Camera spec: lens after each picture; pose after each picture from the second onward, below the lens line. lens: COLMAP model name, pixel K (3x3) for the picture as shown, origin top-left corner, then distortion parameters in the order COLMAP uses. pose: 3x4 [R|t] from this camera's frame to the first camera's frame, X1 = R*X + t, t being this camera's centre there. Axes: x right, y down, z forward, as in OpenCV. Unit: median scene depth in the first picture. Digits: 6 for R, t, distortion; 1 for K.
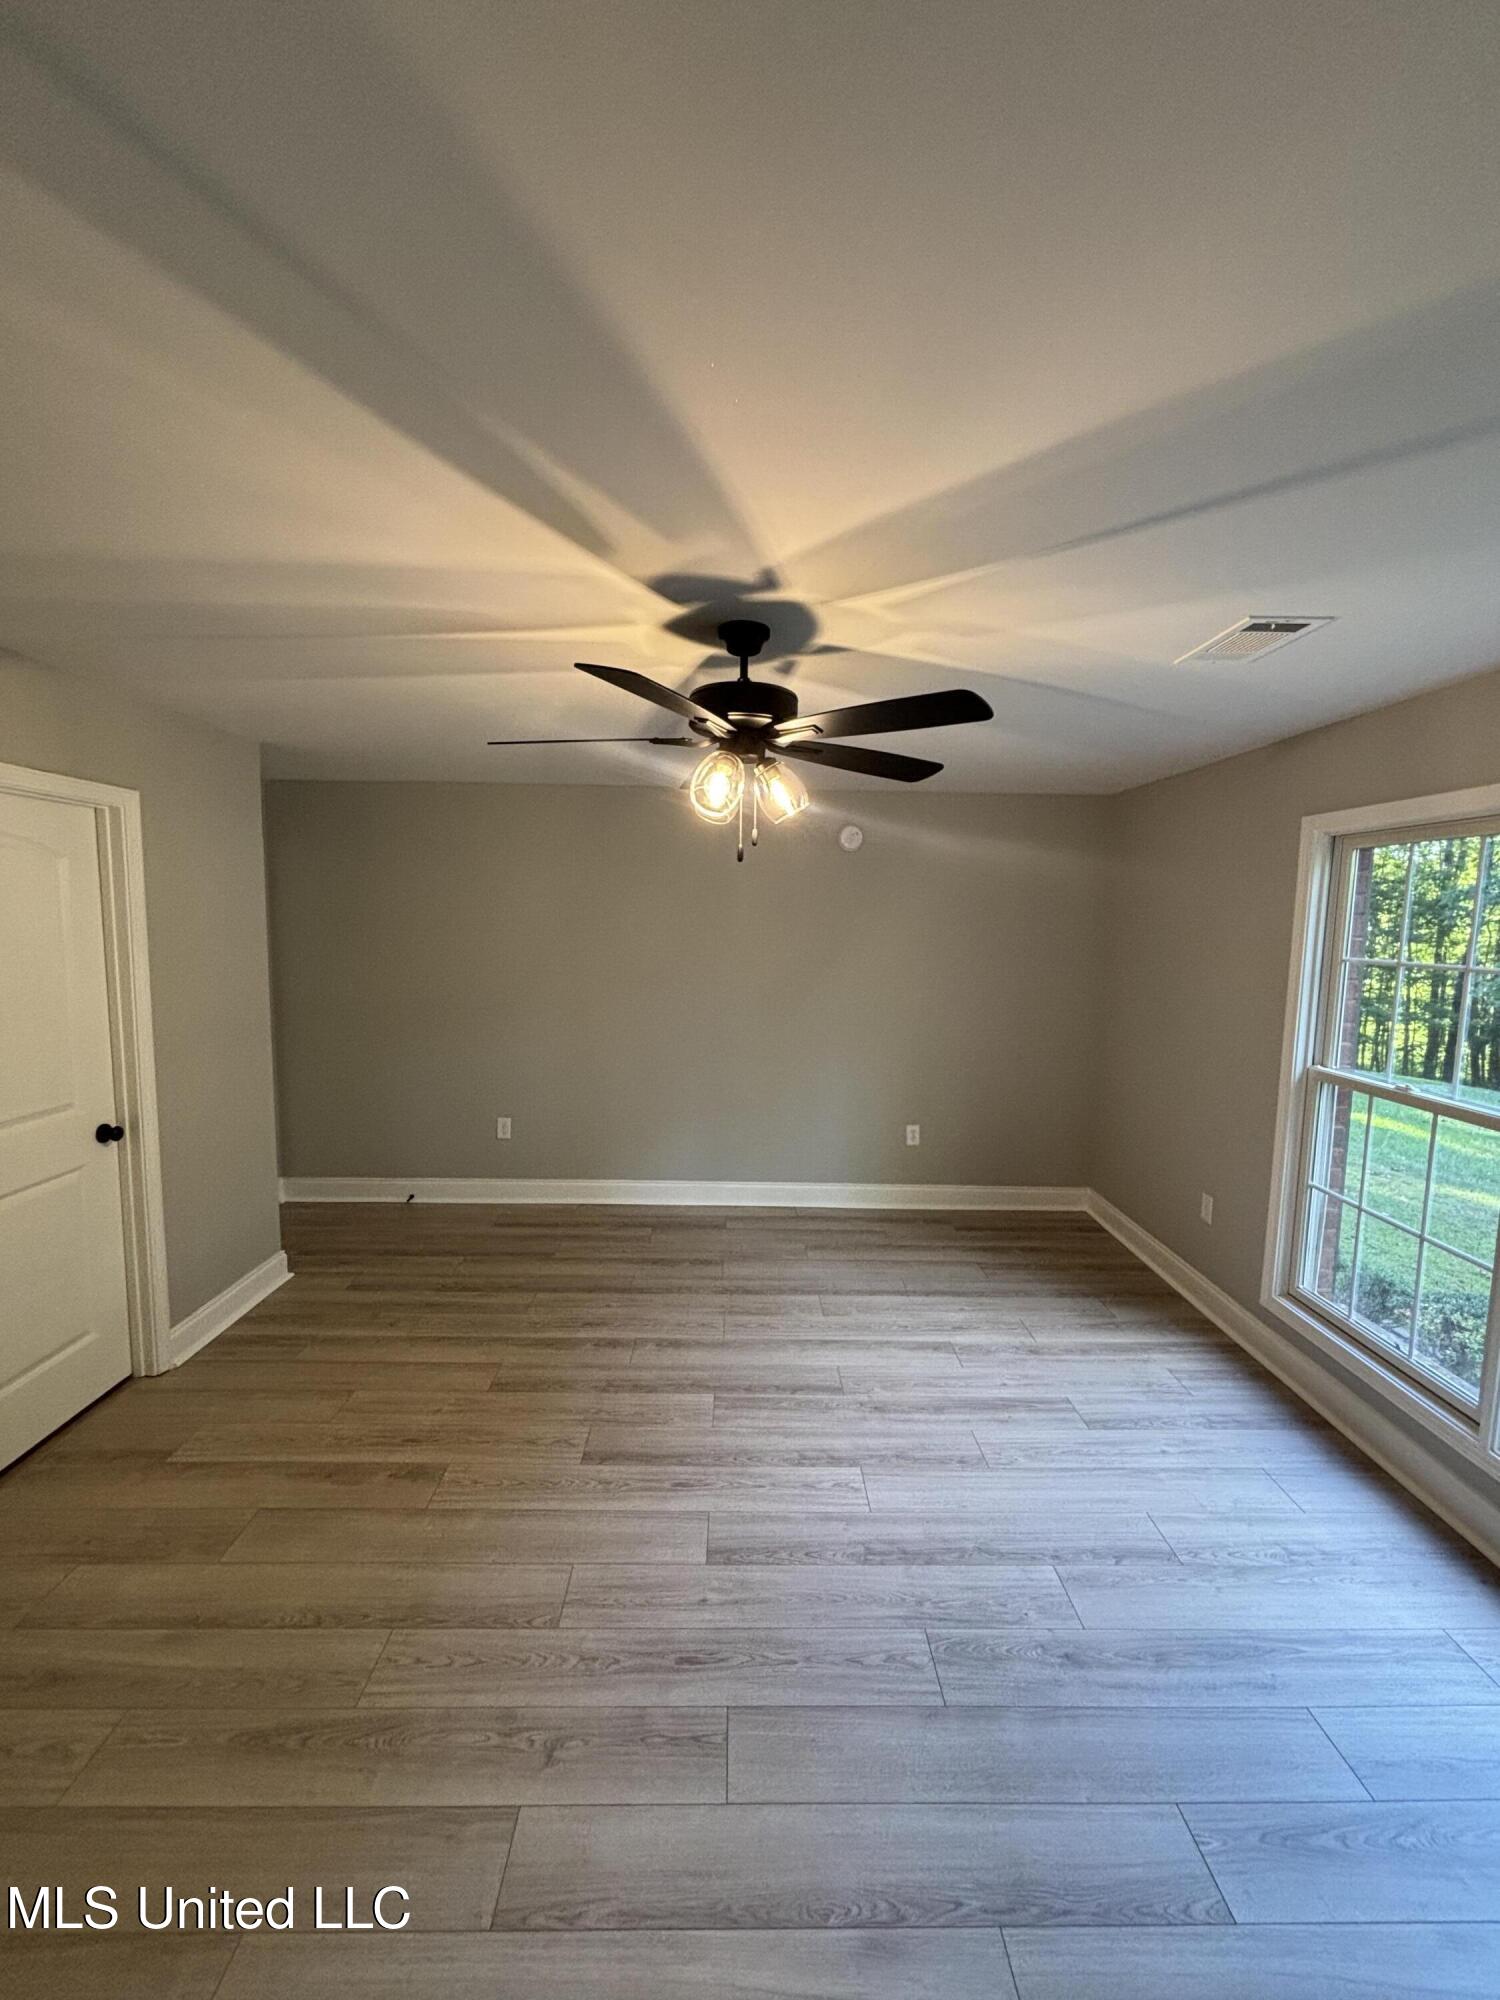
lens RADIAL K [[807.9, 0, 757.5], [0, 807.9, 1001.6], [0, 0, 1]] dist [0.000966, 0.000210]
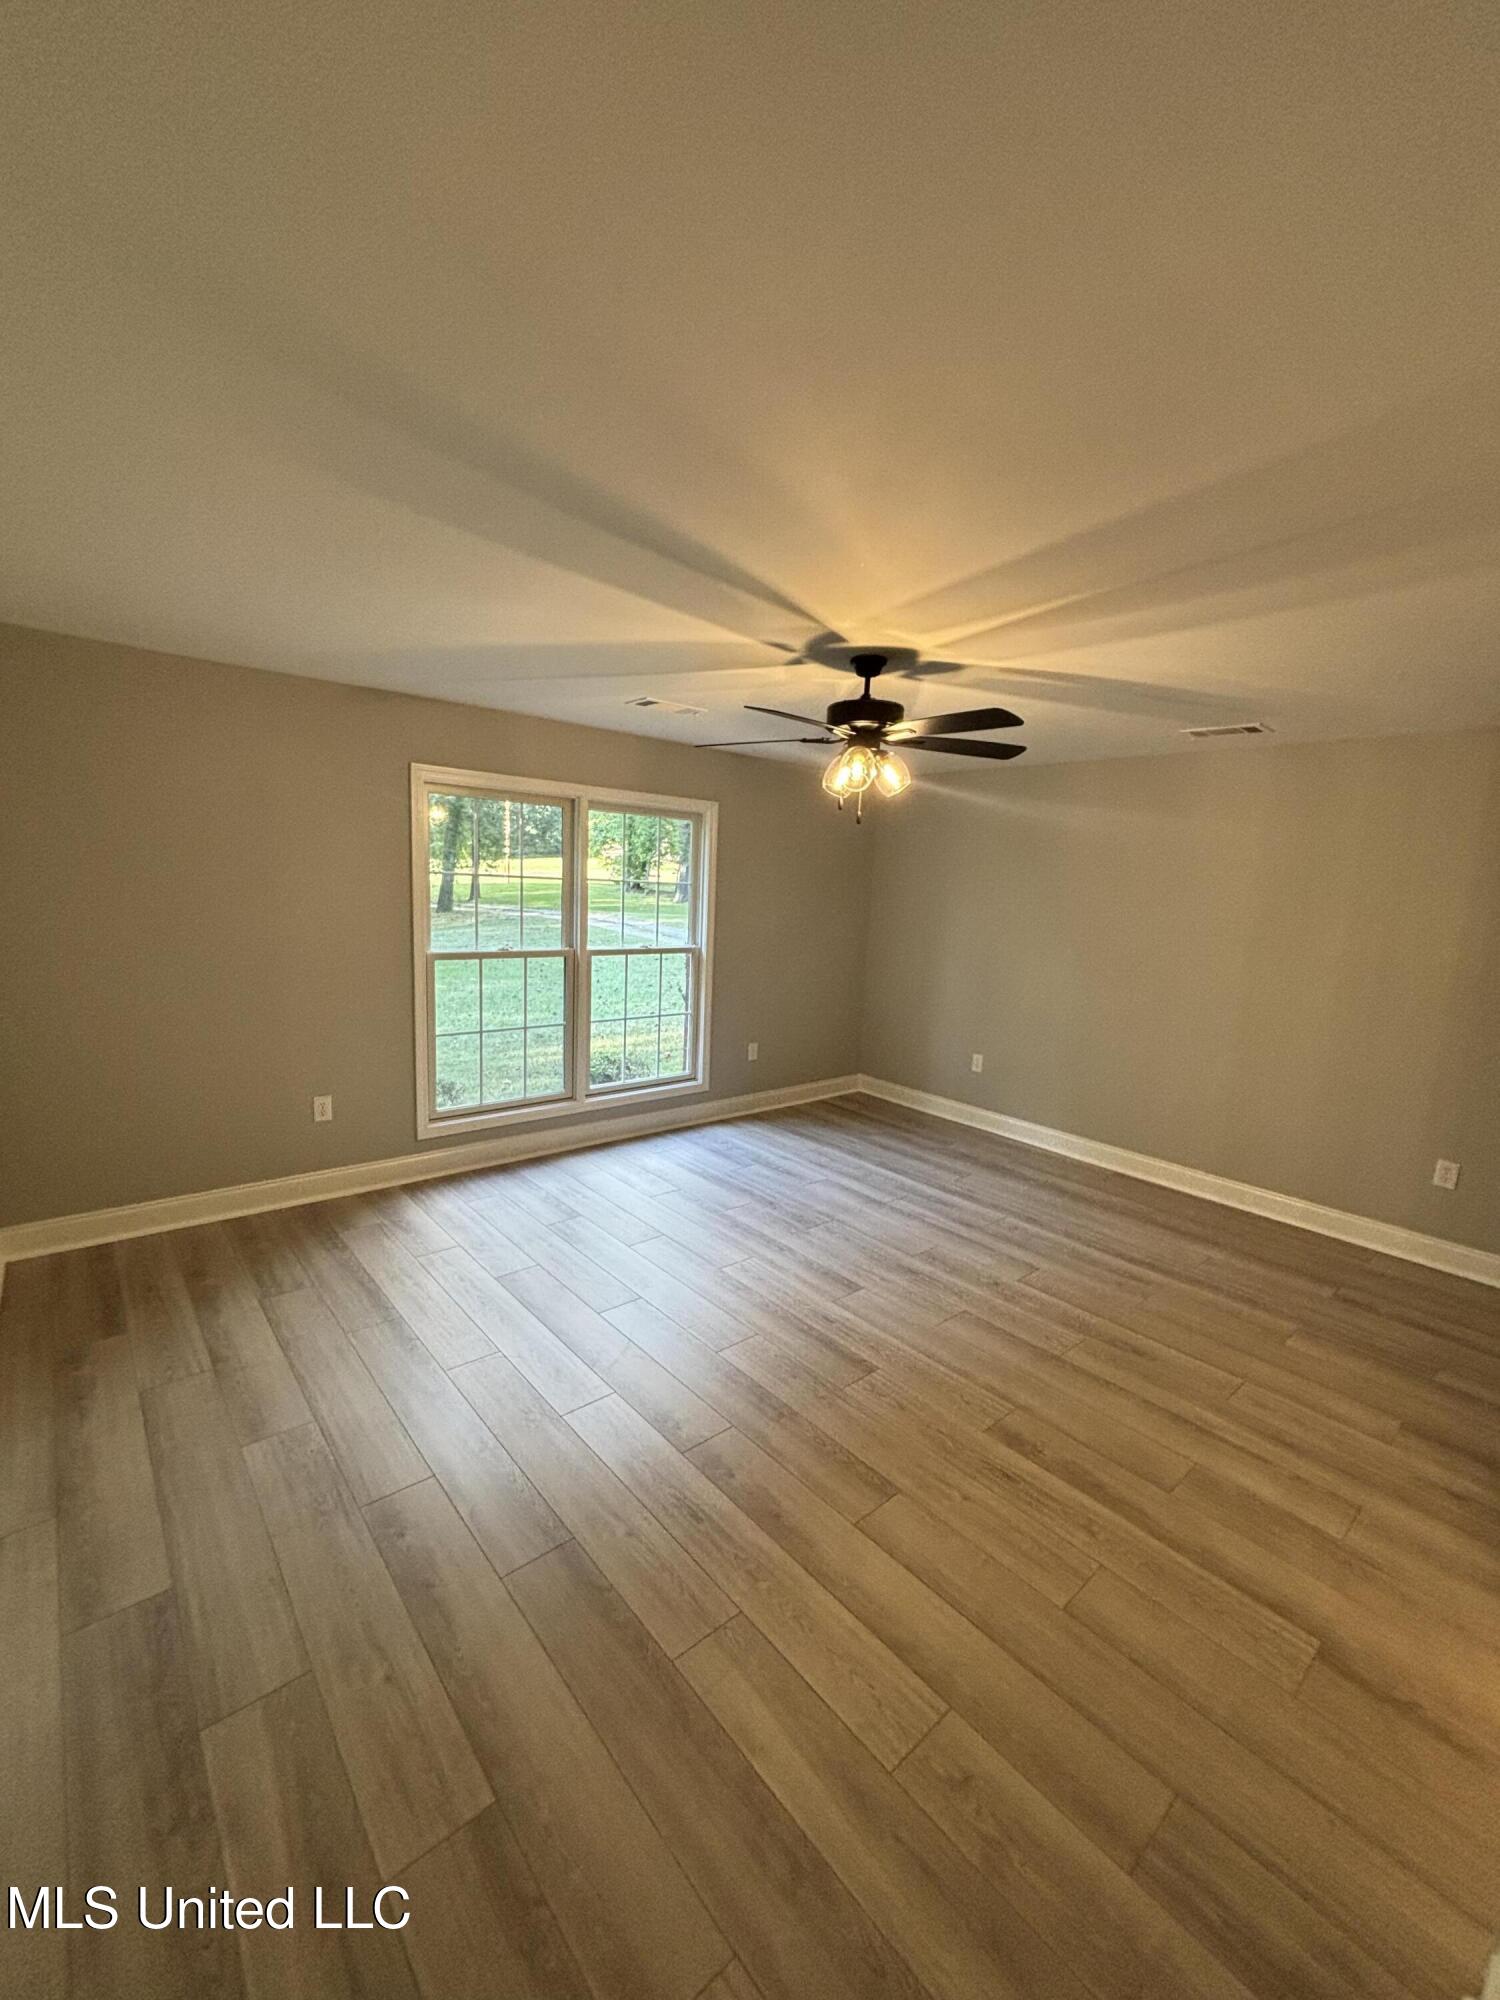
lens RADIAL K [[807.9, 0, 744.6], [0, 807.9, 997.2], [0, 0, 1]] dist [0.000966, 0.000210]
pose [[-0.626441, -0.155932, 0.763713, -0.750067], [0.027796, 0.974694, 0.221809, -0.141147], [-0.778973, 0.160179, -0.606254, 1.501711]]
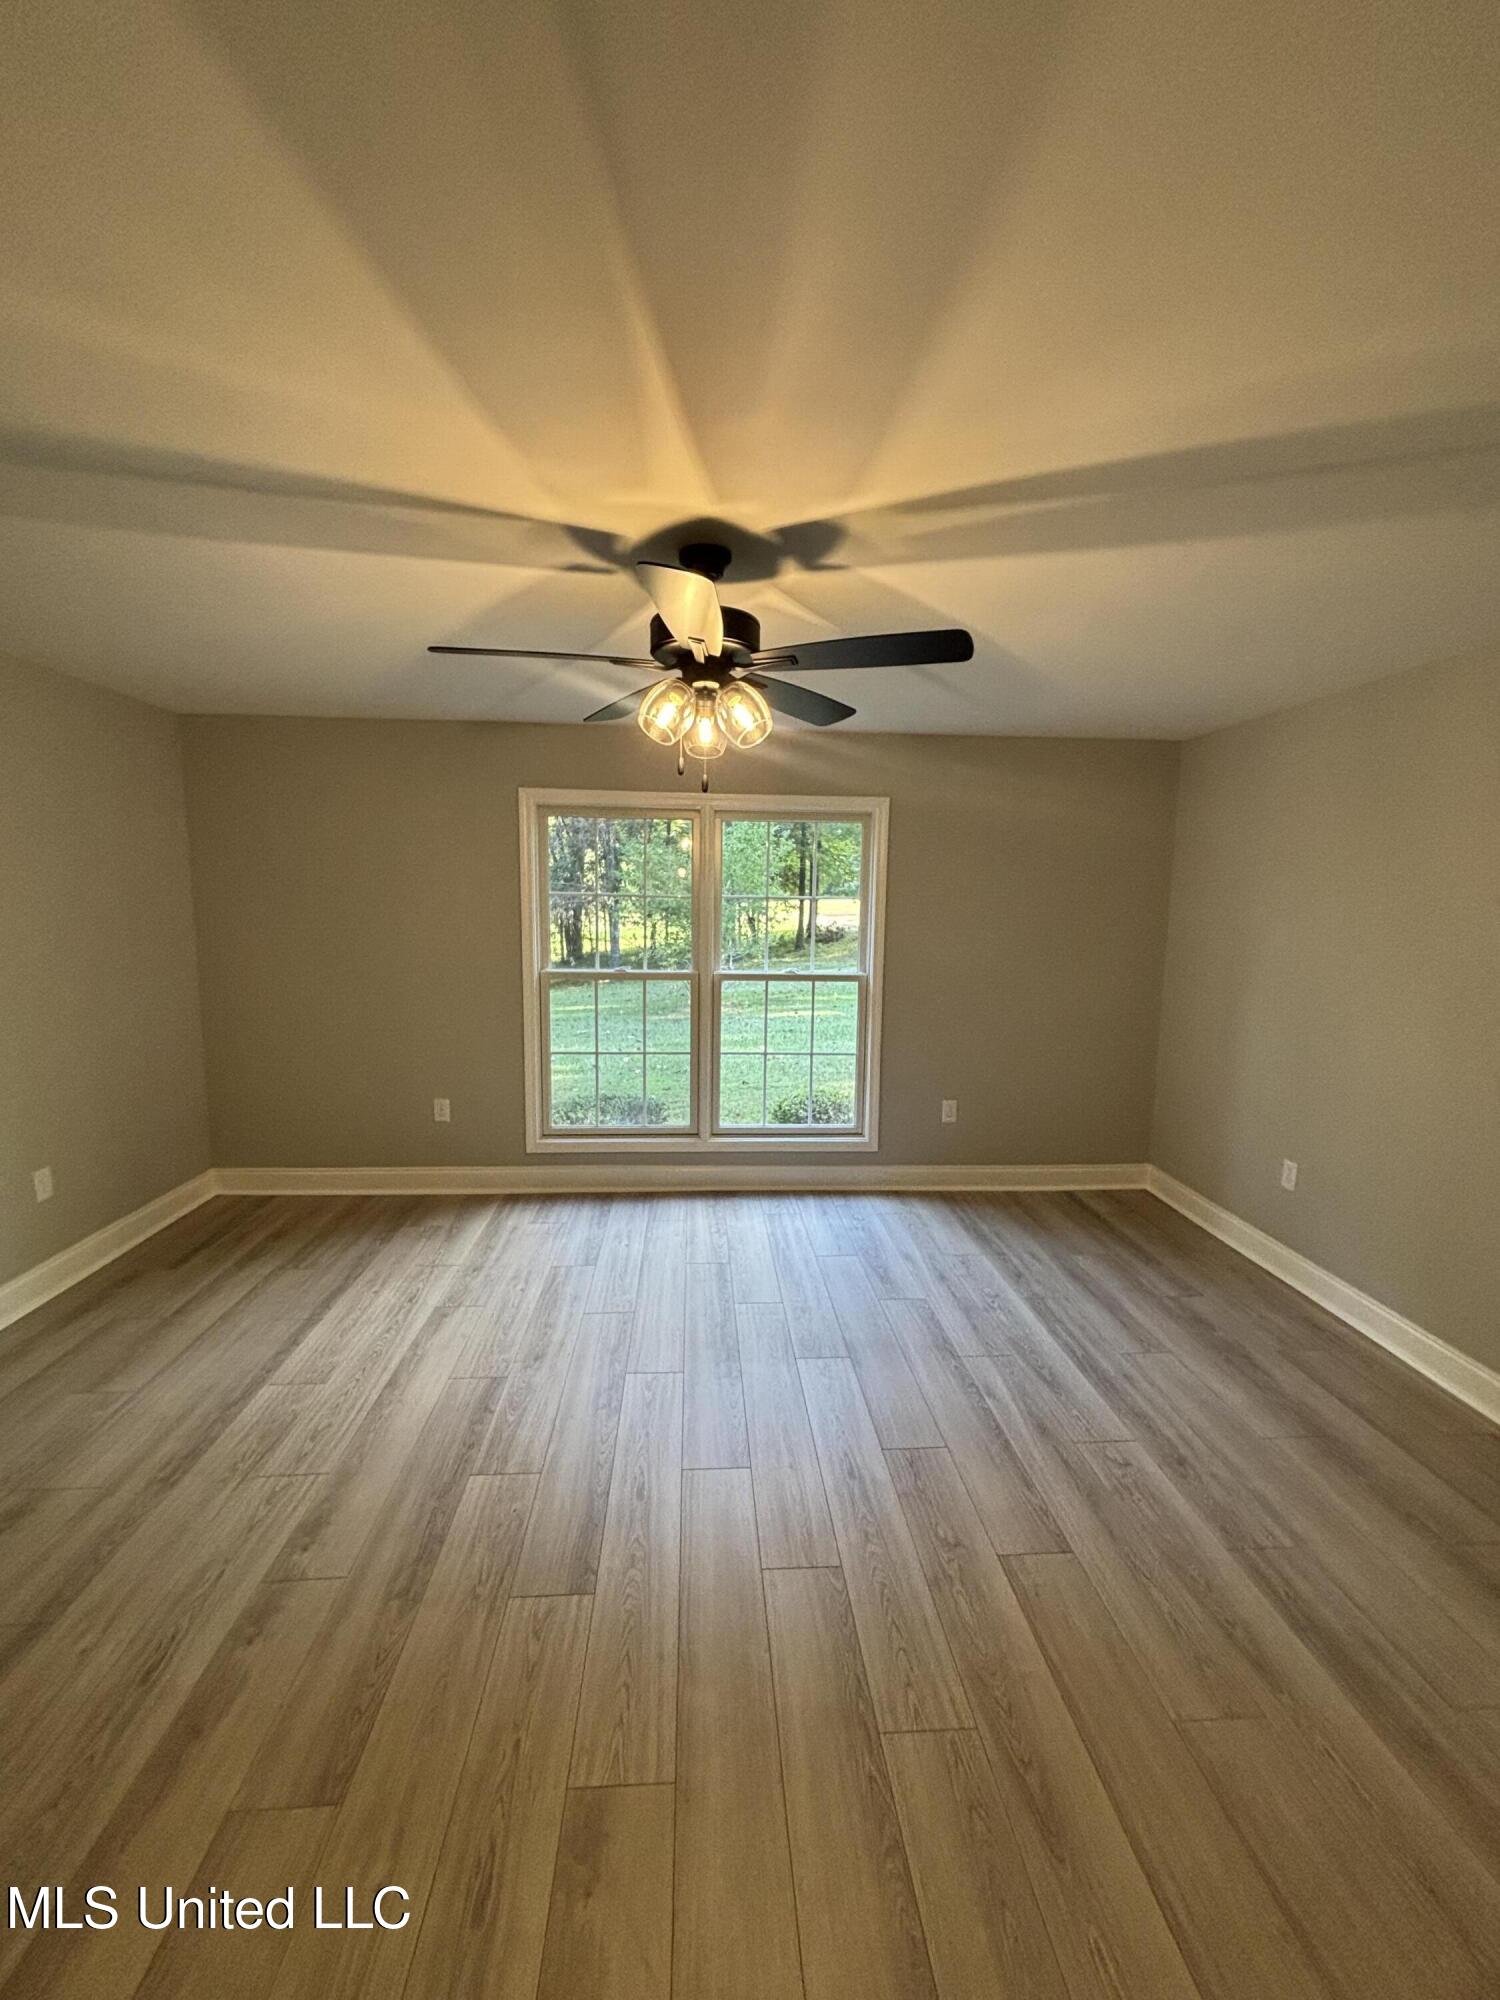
lens RADIAL K [[807.9, 0, 745.3], [0, 807.9, 998.9], [0, 0, 1]] dist [0.000966, 0.000210]
pose [[-0.039865, -0.142839, 0.988943, -0.758245], [0.088785, 0.985308, 0.145893, -0.045456], [-0.995253, 0.093619, -0.026598, 0.726285]]
